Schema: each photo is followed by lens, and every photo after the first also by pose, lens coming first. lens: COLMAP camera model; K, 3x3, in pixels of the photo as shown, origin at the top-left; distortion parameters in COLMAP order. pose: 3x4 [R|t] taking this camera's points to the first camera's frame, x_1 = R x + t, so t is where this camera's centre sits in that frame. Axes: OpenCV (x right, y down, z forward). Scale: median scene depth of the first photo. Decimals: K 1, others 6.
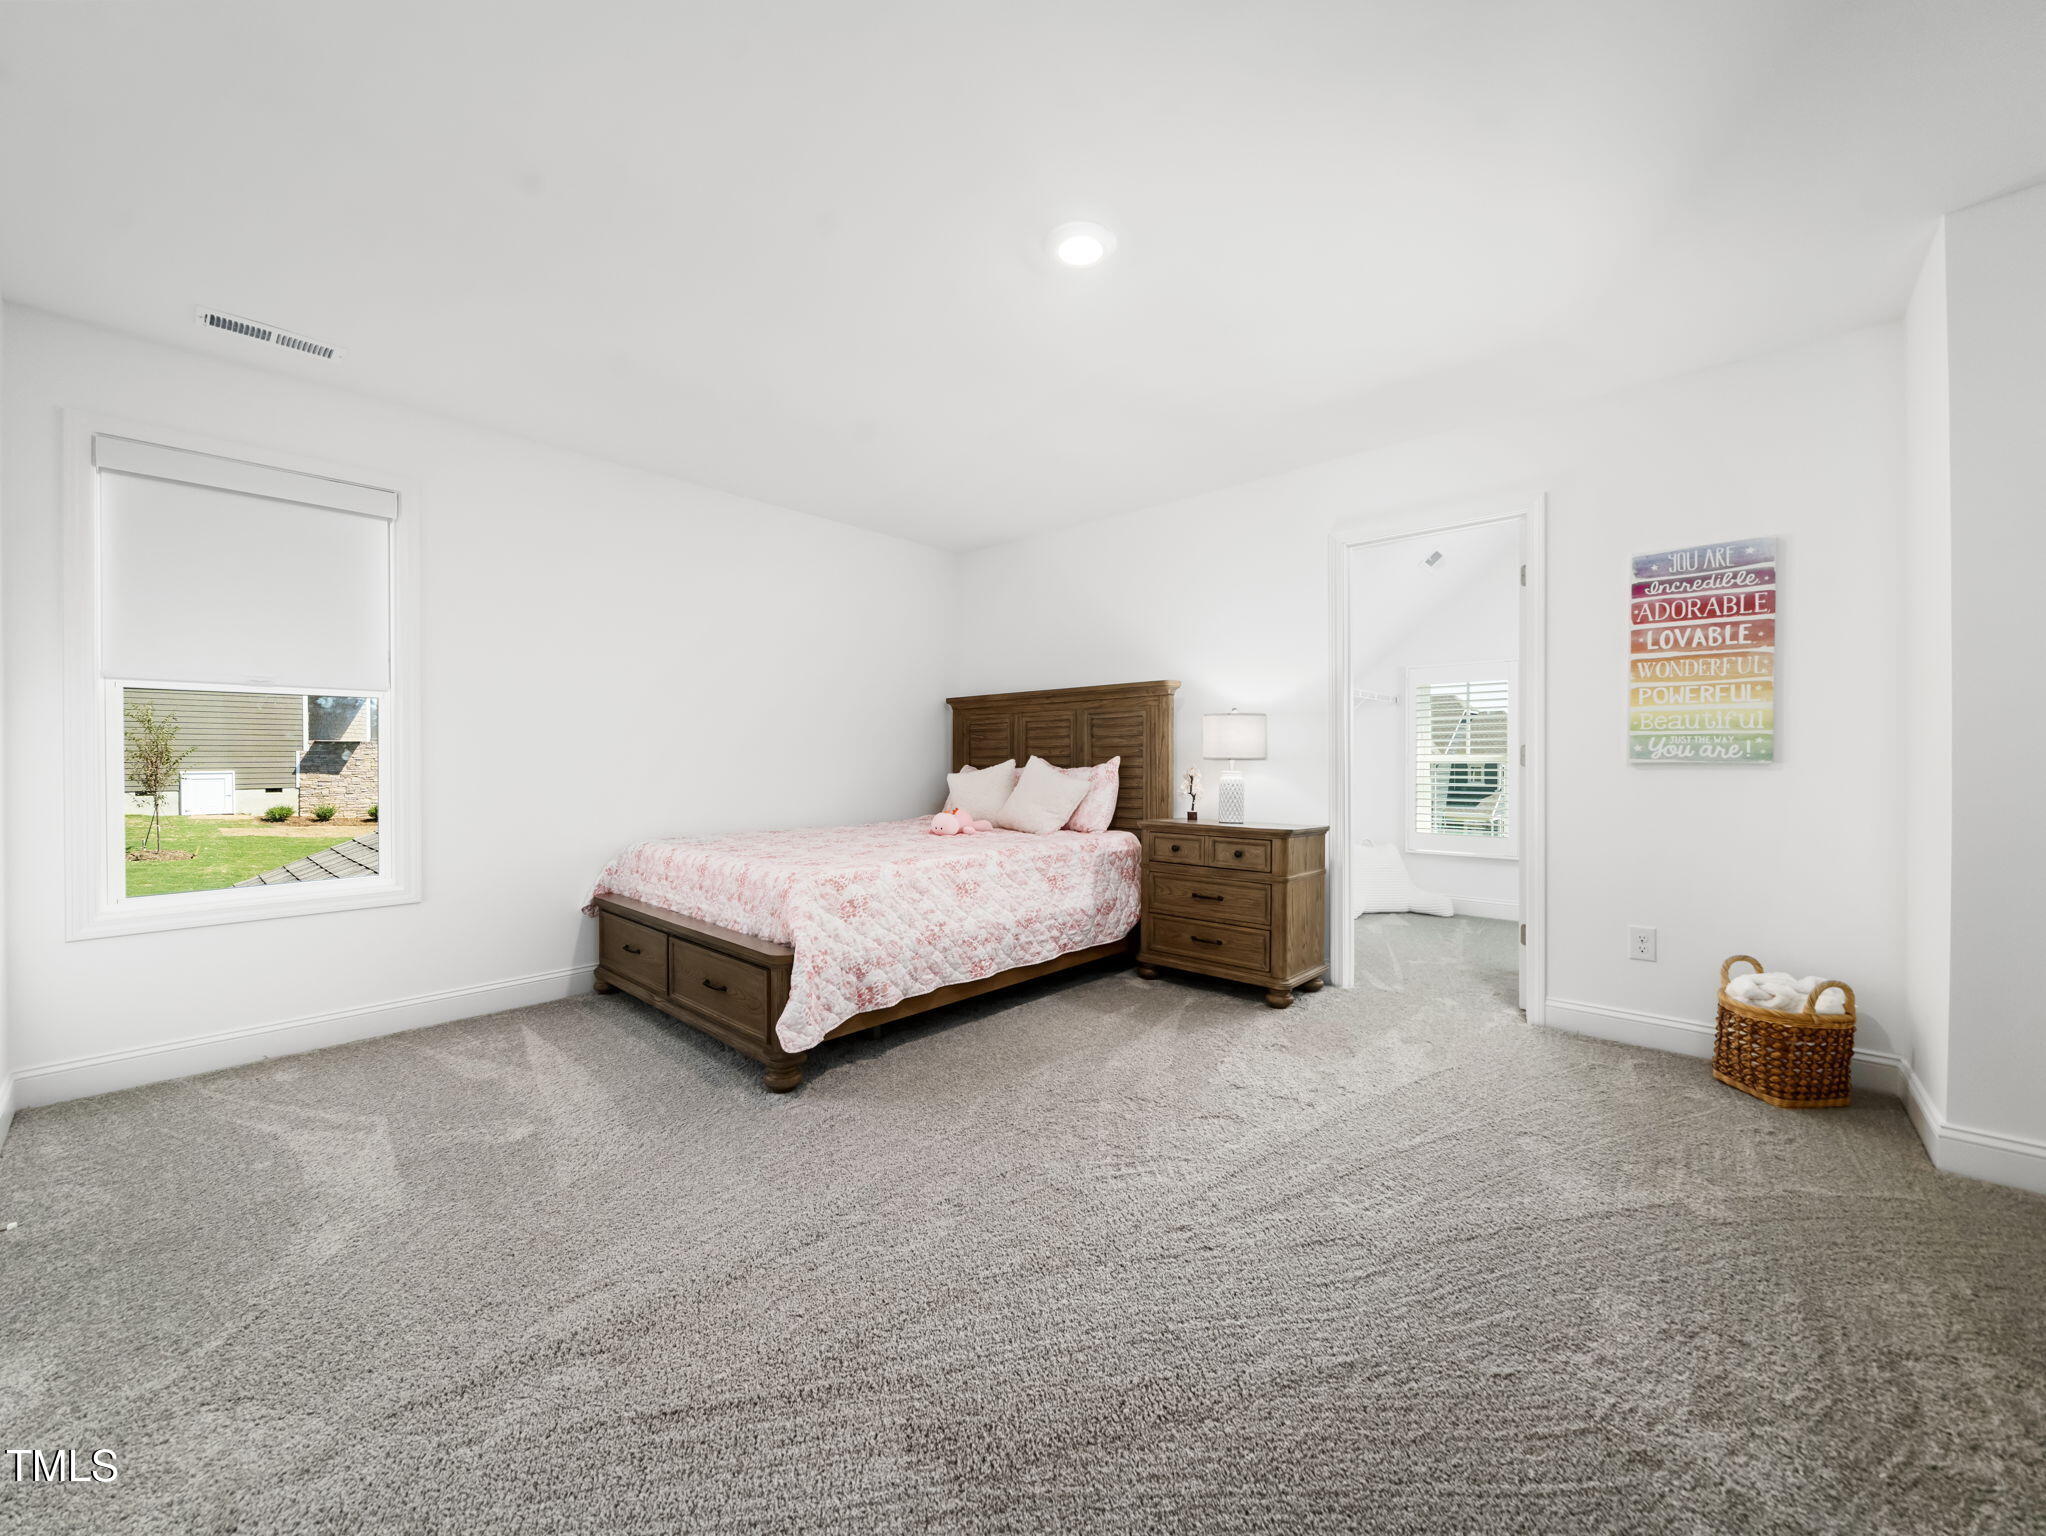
lens RADIAL K [[866.1, 0, 1026.0], [0, 866.1, 764.8], [0, 0, 1]] dist [-0.002489, -0.000388]
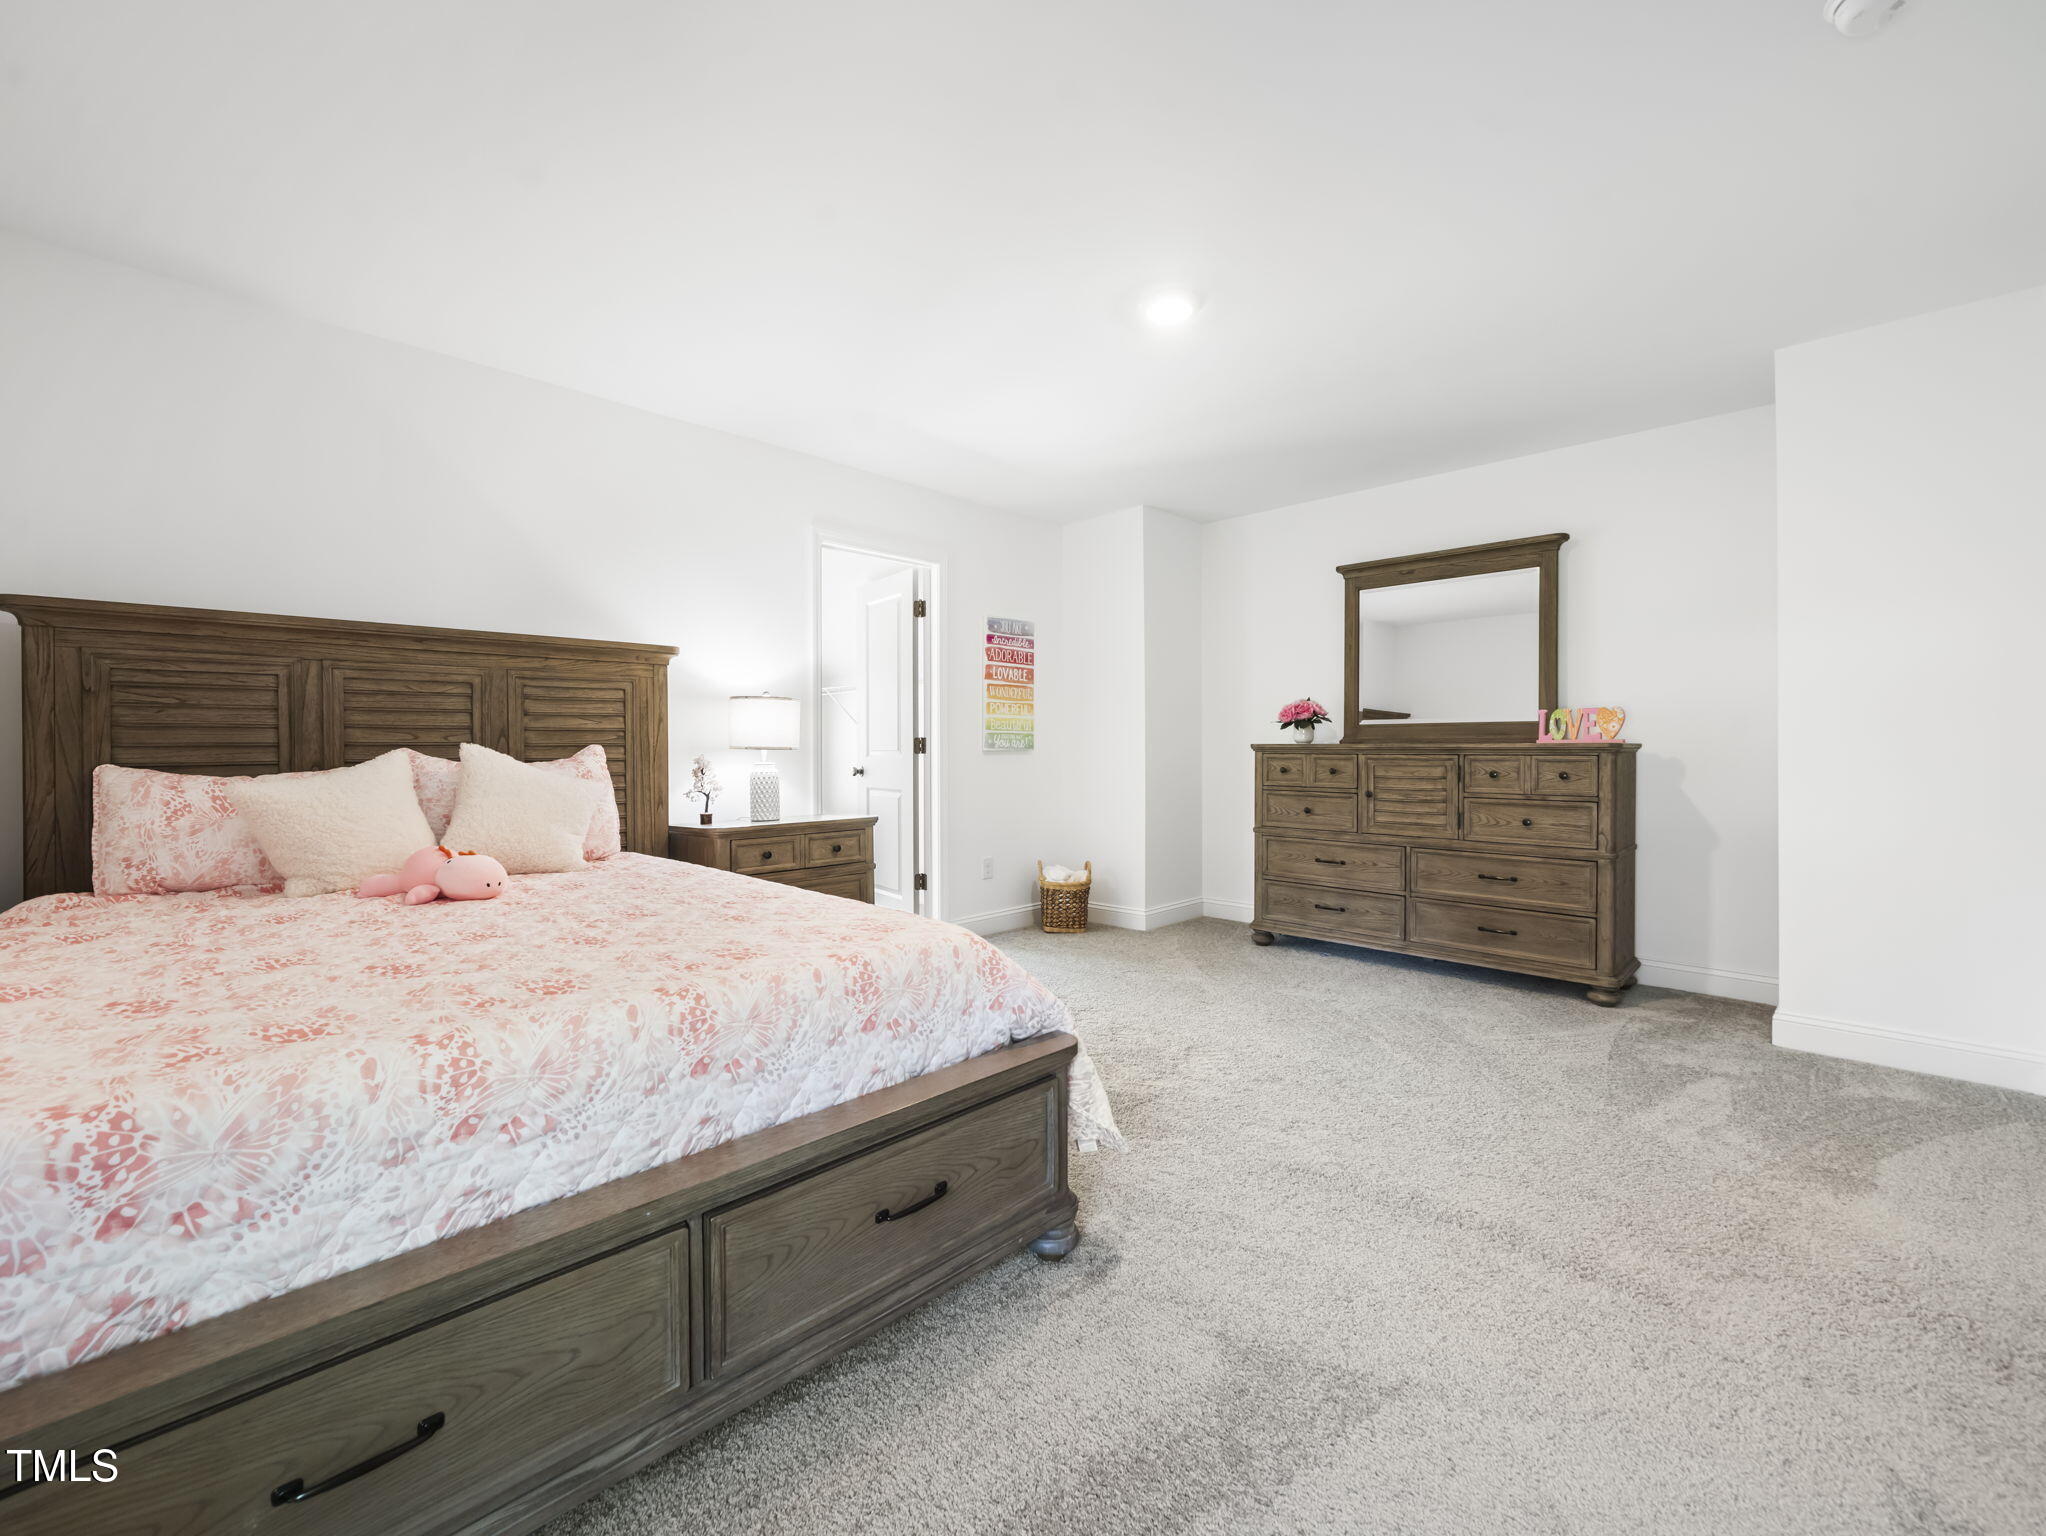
lens RADIAL K [[866.1, 0, 1026.0], [0, 866.1, 764.8], [0, 0, 1]] dist [-0.002489, -0.000388]
pose [[-0.020907, -0.014470, 0.999677, -0.837677], [0.014970, 0.999779, 0.014784, 0.001143], [-0.999669, 0.015274, -0.020686, 0.965071]]
